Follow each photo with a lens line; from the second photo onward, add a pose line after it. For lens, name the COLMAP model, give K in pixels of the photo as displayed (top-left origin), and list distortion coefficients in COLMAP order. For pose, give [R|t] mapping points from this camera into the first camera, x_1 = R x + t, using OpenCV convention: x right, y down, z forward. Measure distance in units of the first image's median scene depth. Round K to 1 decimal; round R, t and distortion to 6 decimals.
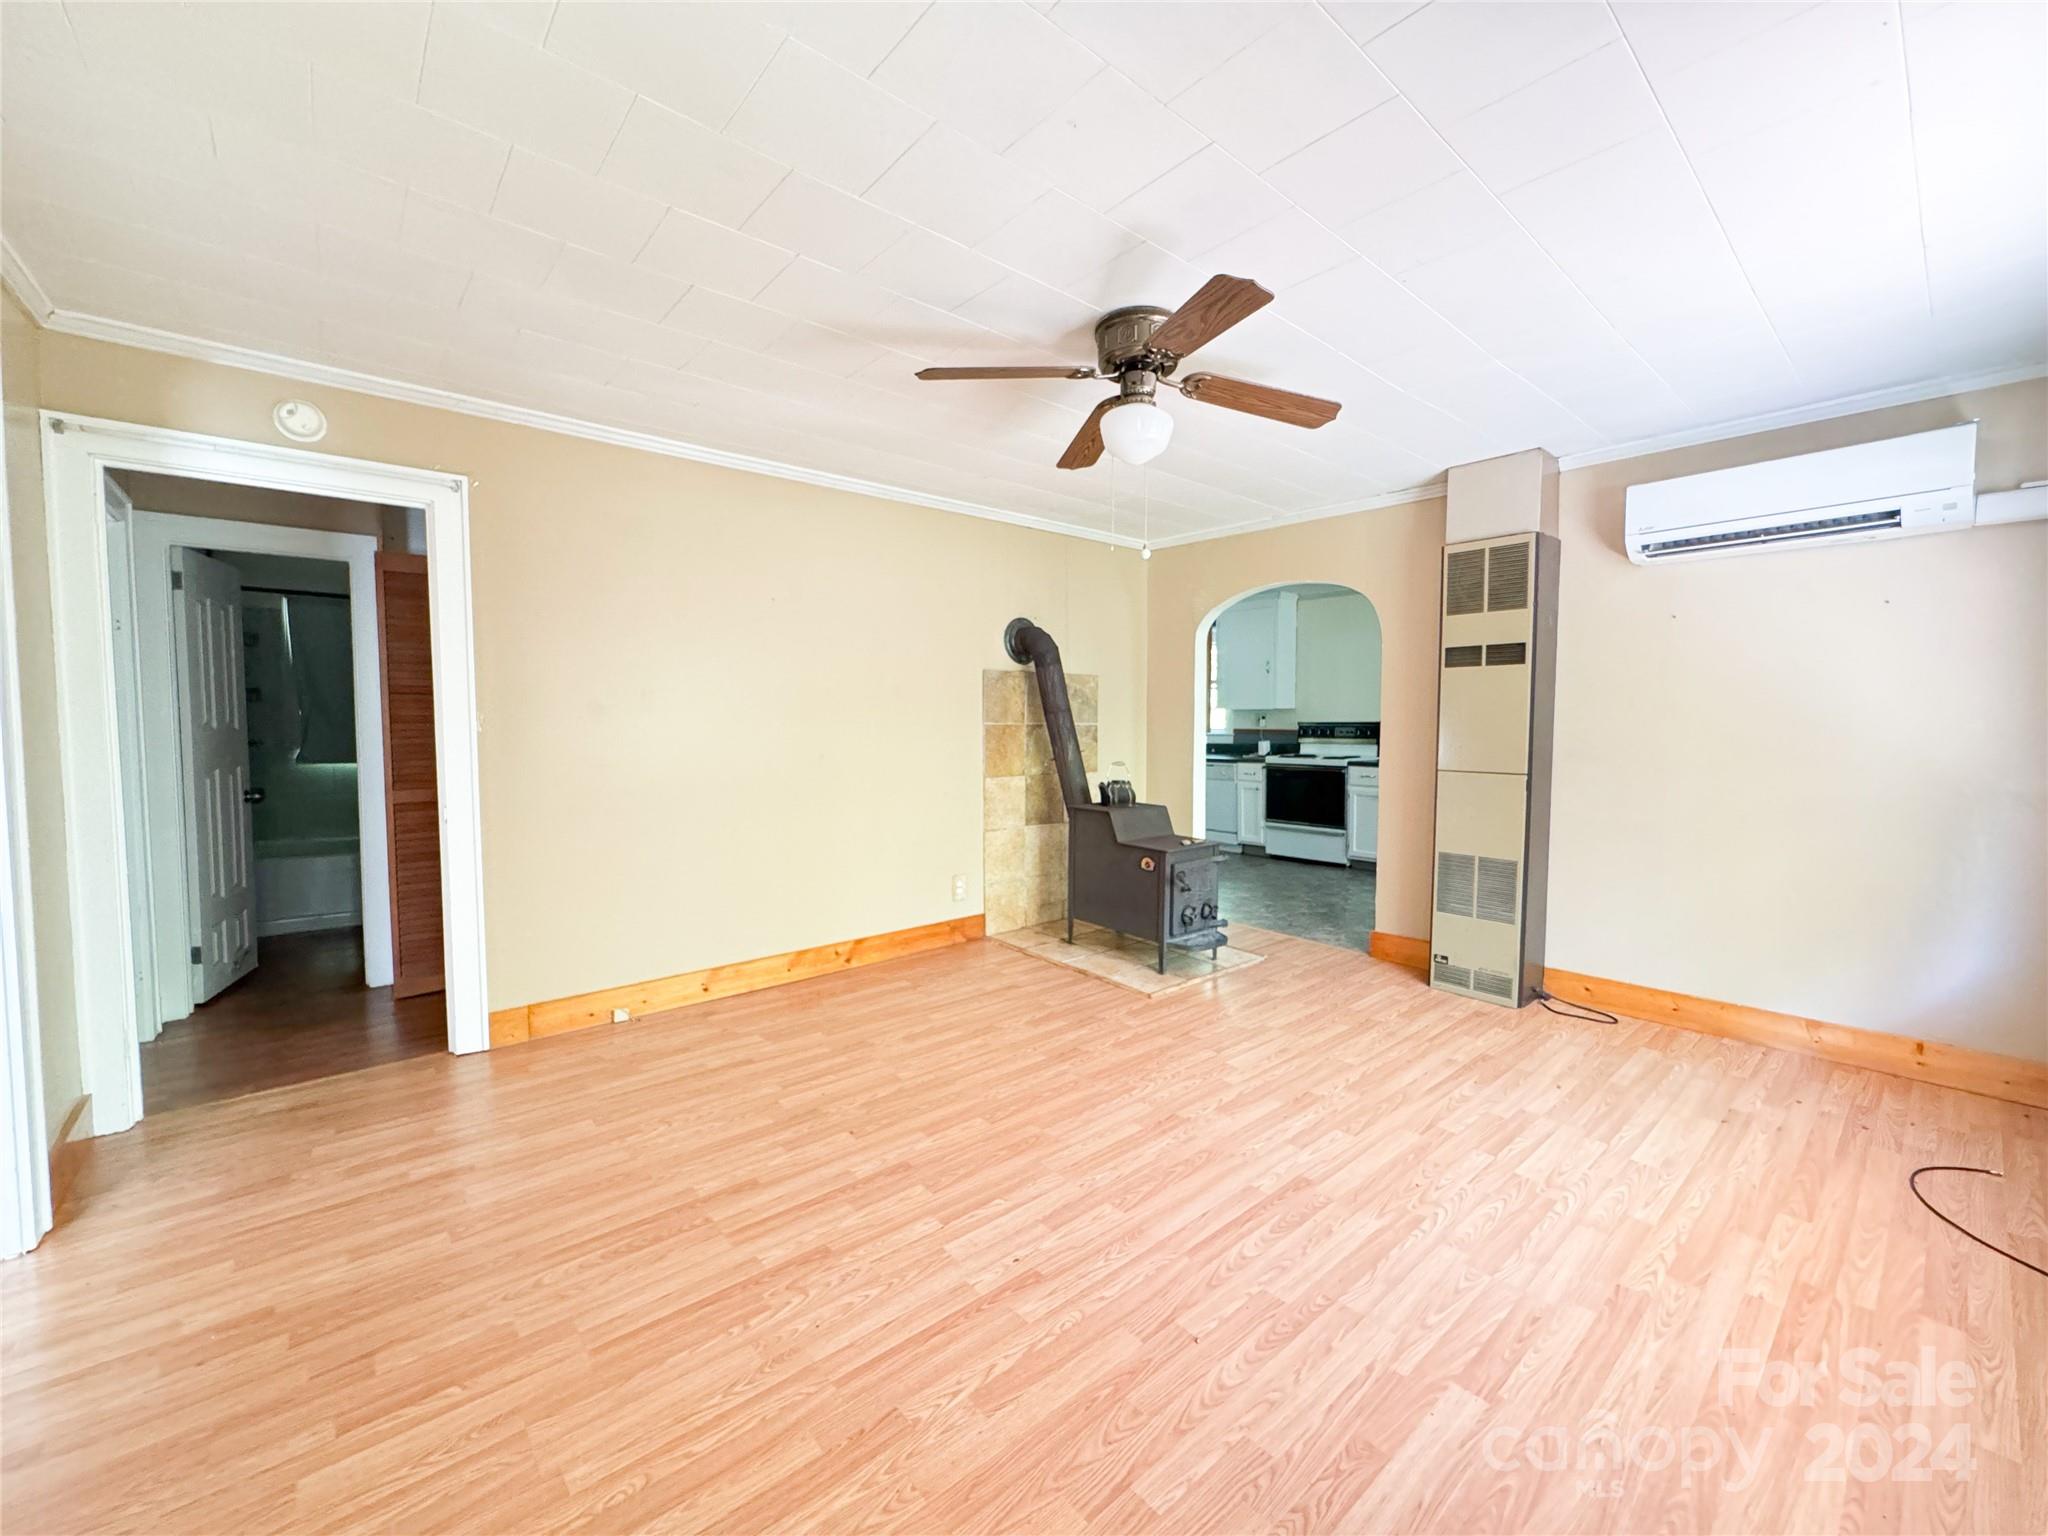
lens RADIAL K [[805.7, 0, 1028.4], [0, 805.7, 764.7], [0, 0, 1]] dist [-0.000482, -0.000221]
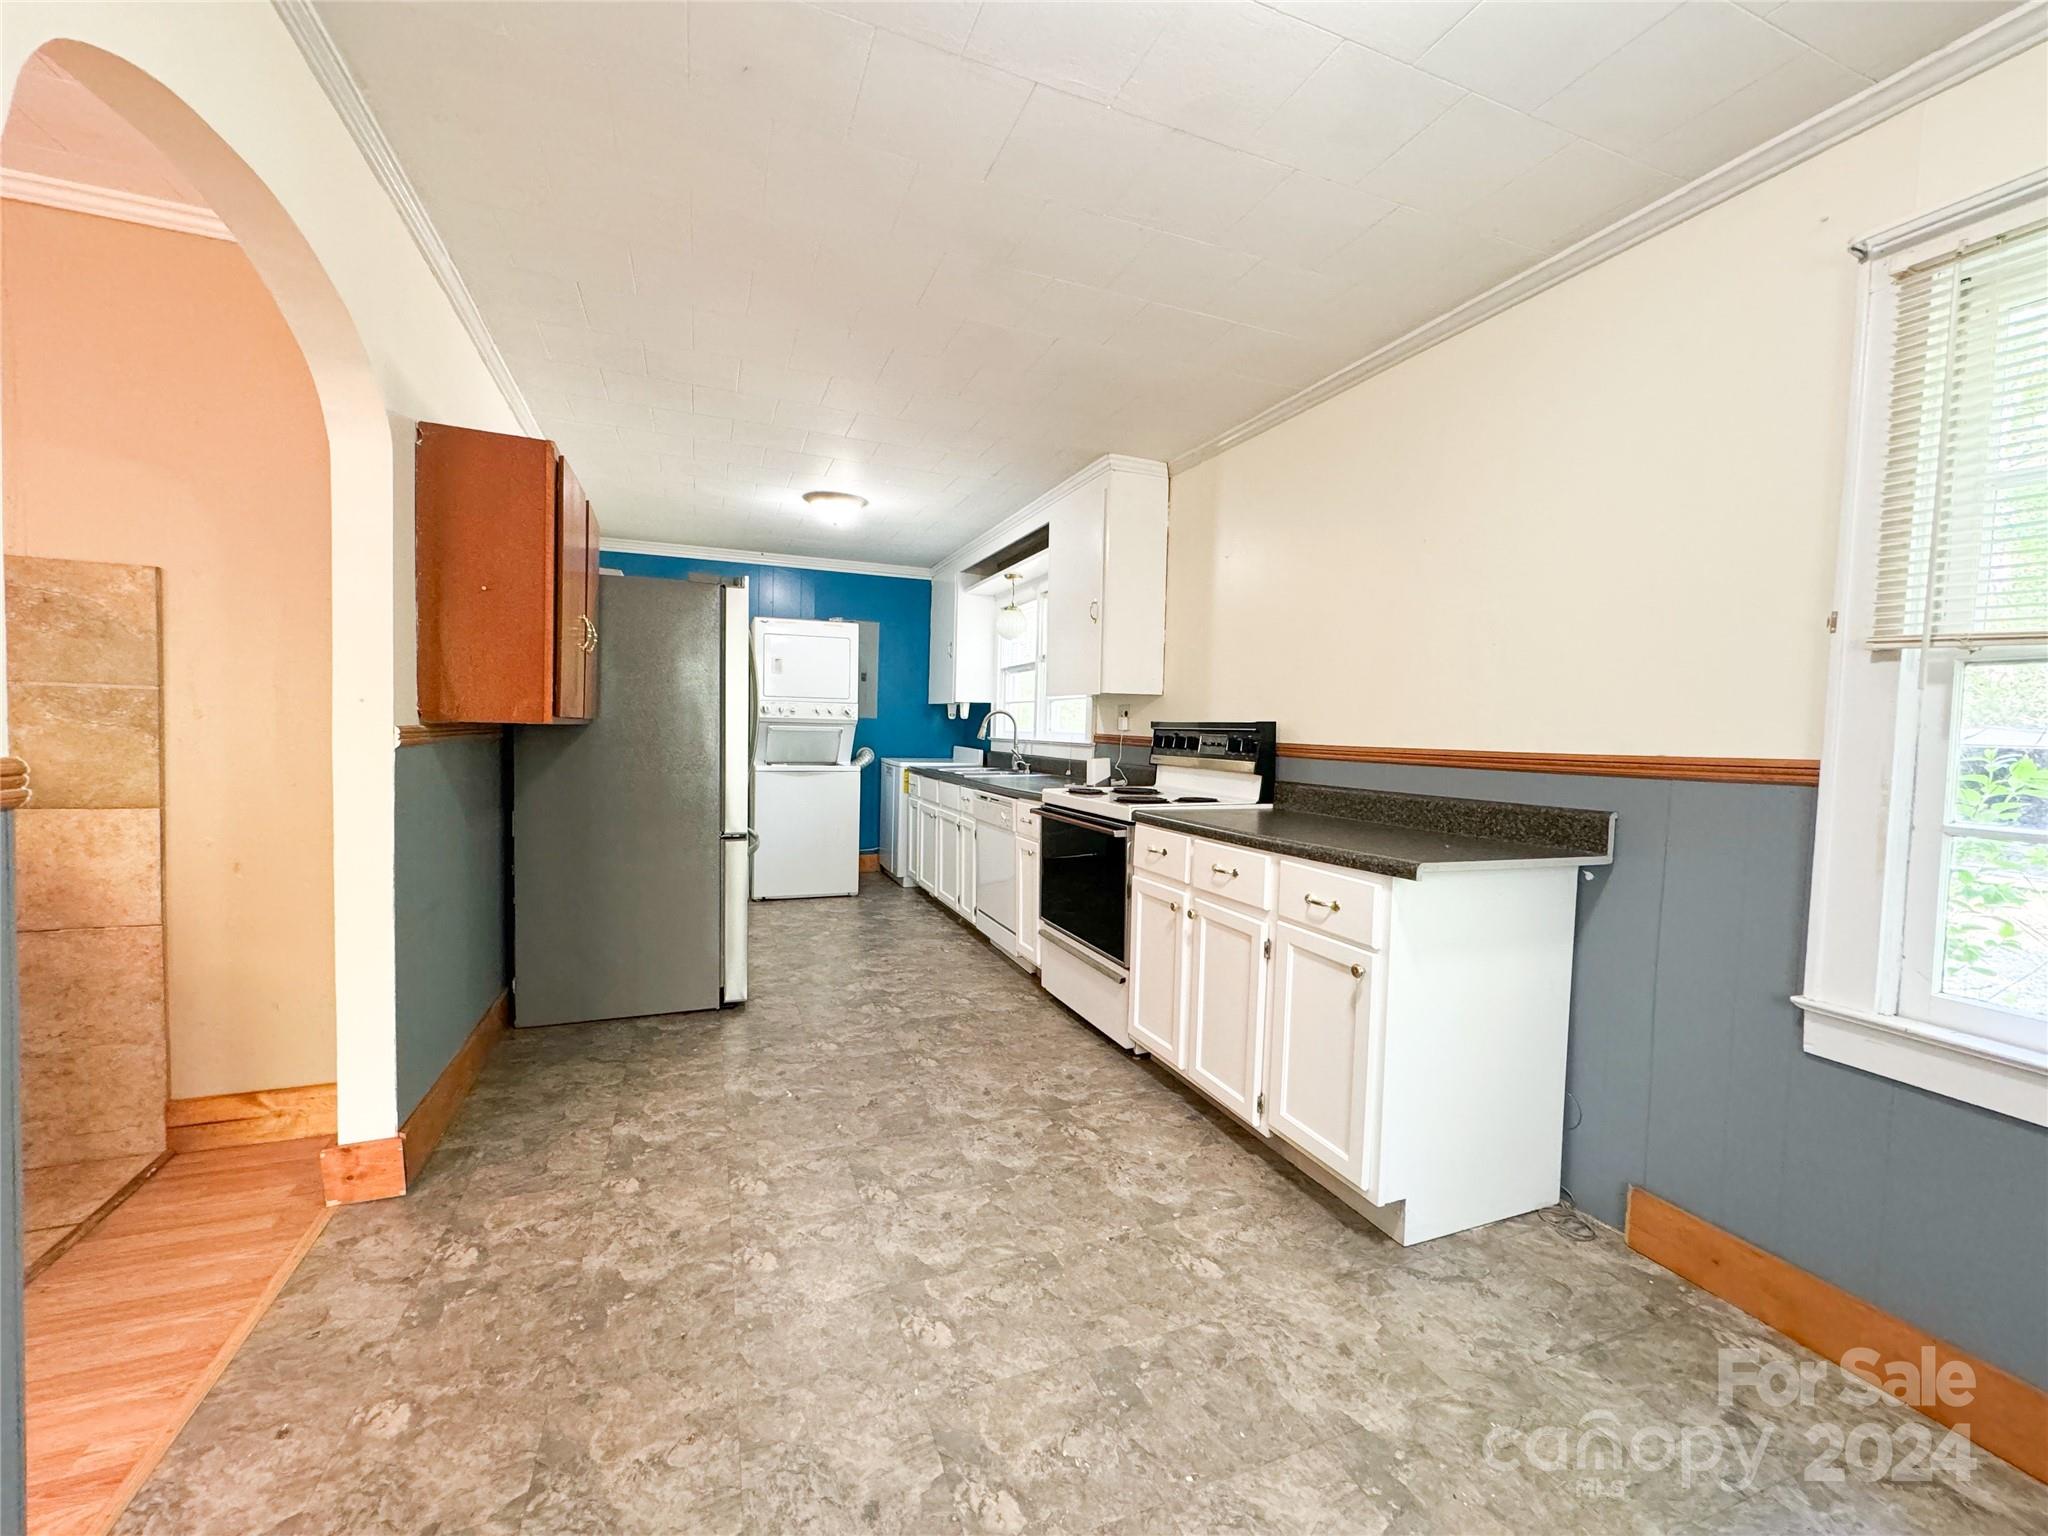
lens RADIAL K [[805.7, 0, 1021.4], [0, 805.7, 769.1], [0, 0, 1]] dist [-0.000482, -0.000221]
pose [[0.947017, 0.051096, -0.317093, 0.420374], [-0.050224, 0.998678, 0.010929, -0.025280], [0.317232, 0.005575, 0.948332, 0.515303]]
